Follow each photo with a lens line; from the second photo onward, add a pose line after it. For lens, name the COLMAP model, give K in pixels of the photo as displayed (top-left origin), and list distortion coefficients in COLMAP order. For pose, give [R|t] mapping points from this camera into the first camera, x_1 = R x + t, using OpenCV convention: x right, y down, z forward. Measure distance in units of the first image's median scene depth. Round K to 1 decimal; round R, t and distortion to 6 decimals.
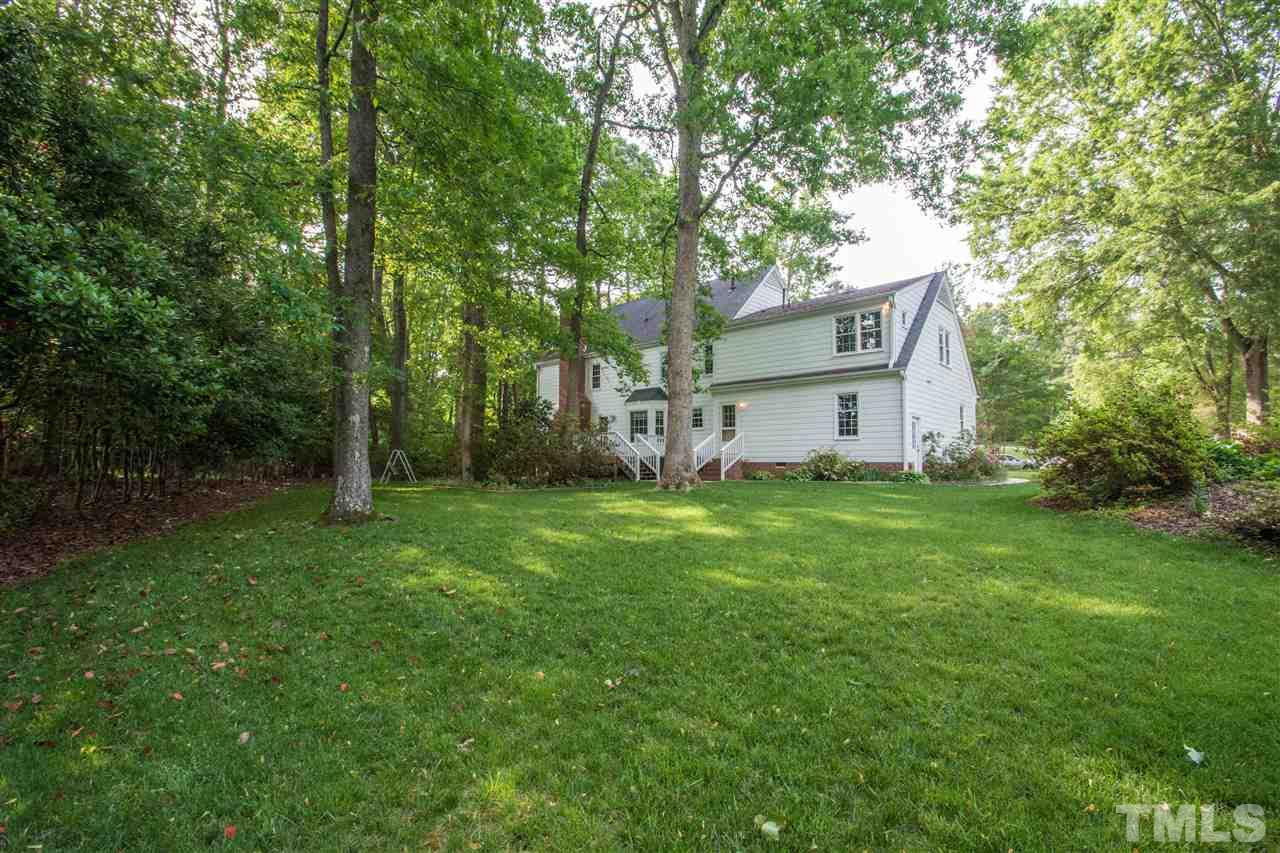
lens RADIAL K [[572.4, 0, 643.1], [0, 572.4, 431.1], [0, 0, 1]] dist [-0.001733, 0.000370]
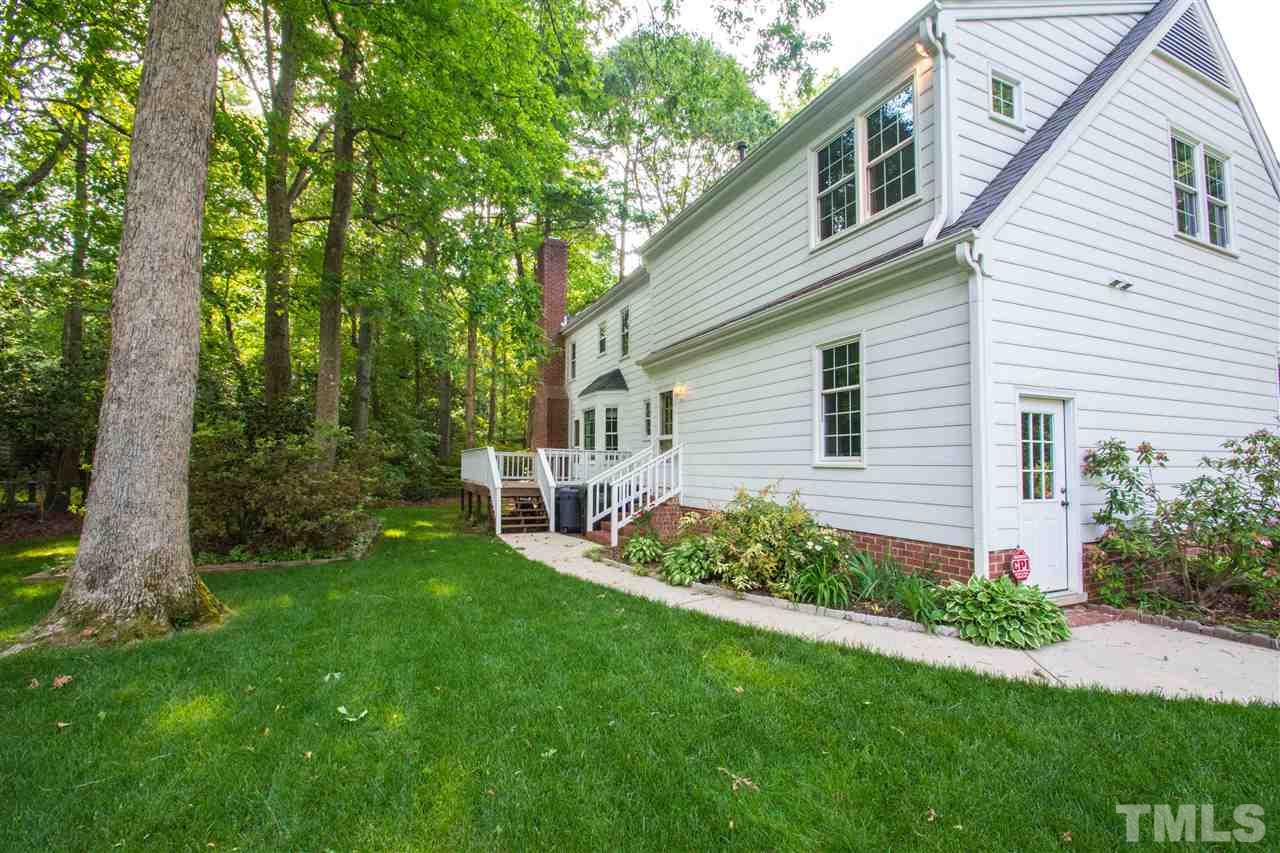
lens RADIAL K [[572.4, 0, 641.5], [0, 572.4, 429.7], [0, 0, 1]] dist [-0.001733, 0.000370]
pose [[0.923037, -0.021753, -0.384095, 0.379893], [0.018540, 0.999755, -0.012068, -0.006795], [0.384264, 0.004018, 0.923215, 0.608606]]
